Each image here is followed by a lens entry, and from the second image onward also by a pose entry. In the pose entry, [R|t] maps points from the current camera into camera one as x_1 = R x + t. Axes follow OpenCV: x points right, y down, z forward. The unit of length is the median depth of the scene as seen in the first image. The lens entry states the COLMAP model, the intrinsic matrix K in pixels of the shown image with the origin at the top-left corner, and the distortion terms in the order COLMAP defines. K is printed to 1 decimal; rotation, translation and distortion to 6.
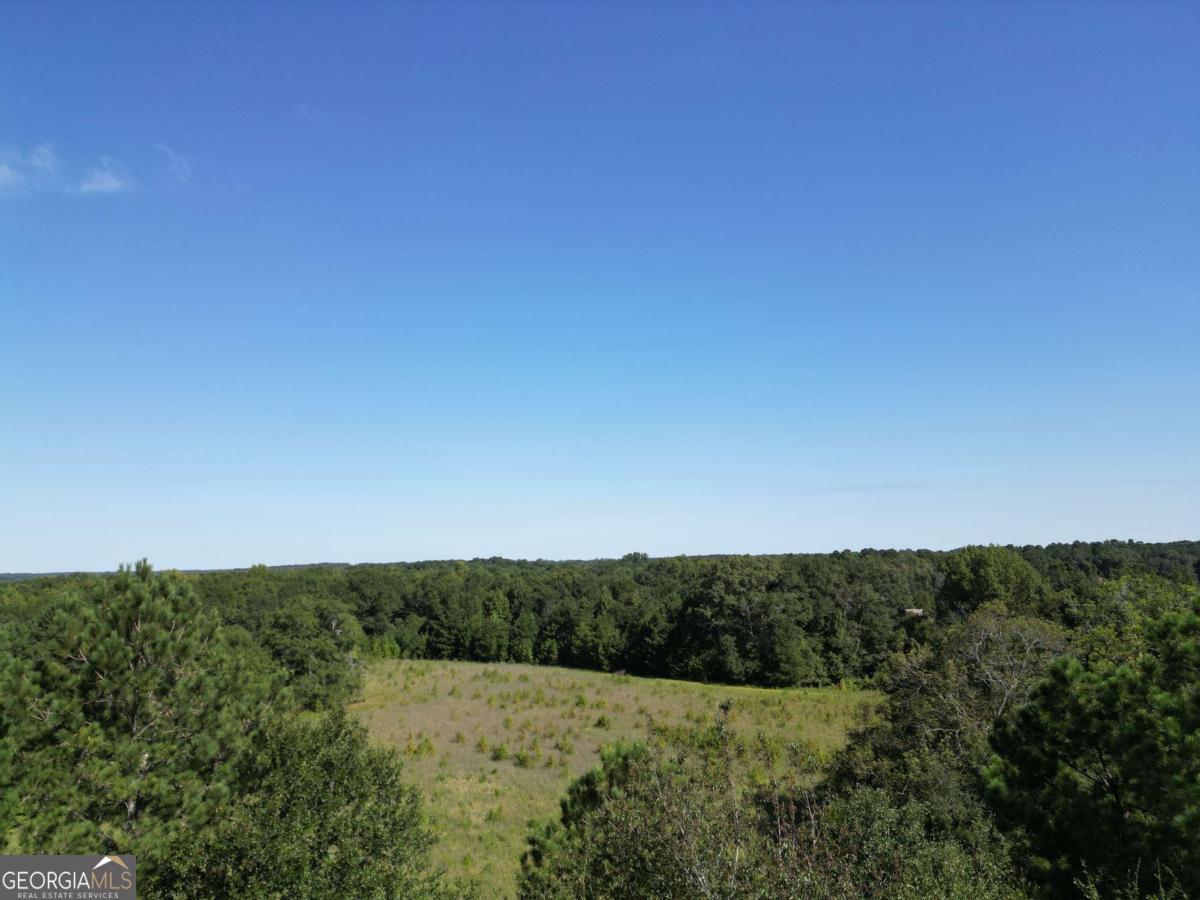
lens RADIAL K [[832.3, 0, 600.0], [0, 832.3, 450.0], [0, 0, 1]] dist [0.094023, -0.086437]
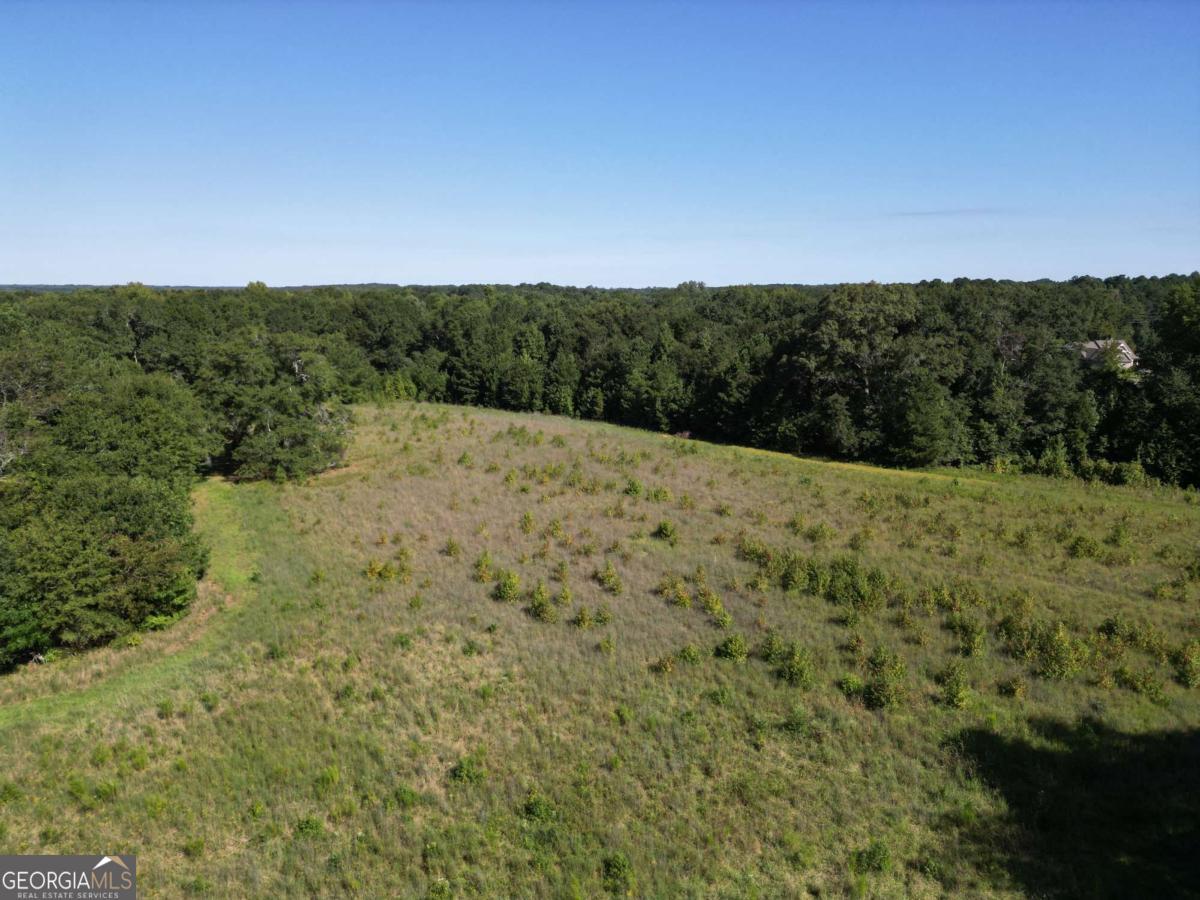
lens RADIAL K [[832.3, 0, 600.0], [0, 832.3, 450.0], [0, 0, 1]] dist [0.094023, -0.086437]
pose [[0.997947, 0.030316, -0.056423, -0.009103], [-0.010858, 0.948219, 0.317433, 0.036702], [0.063125, -0.316169, 0.946601, 0.271040]]
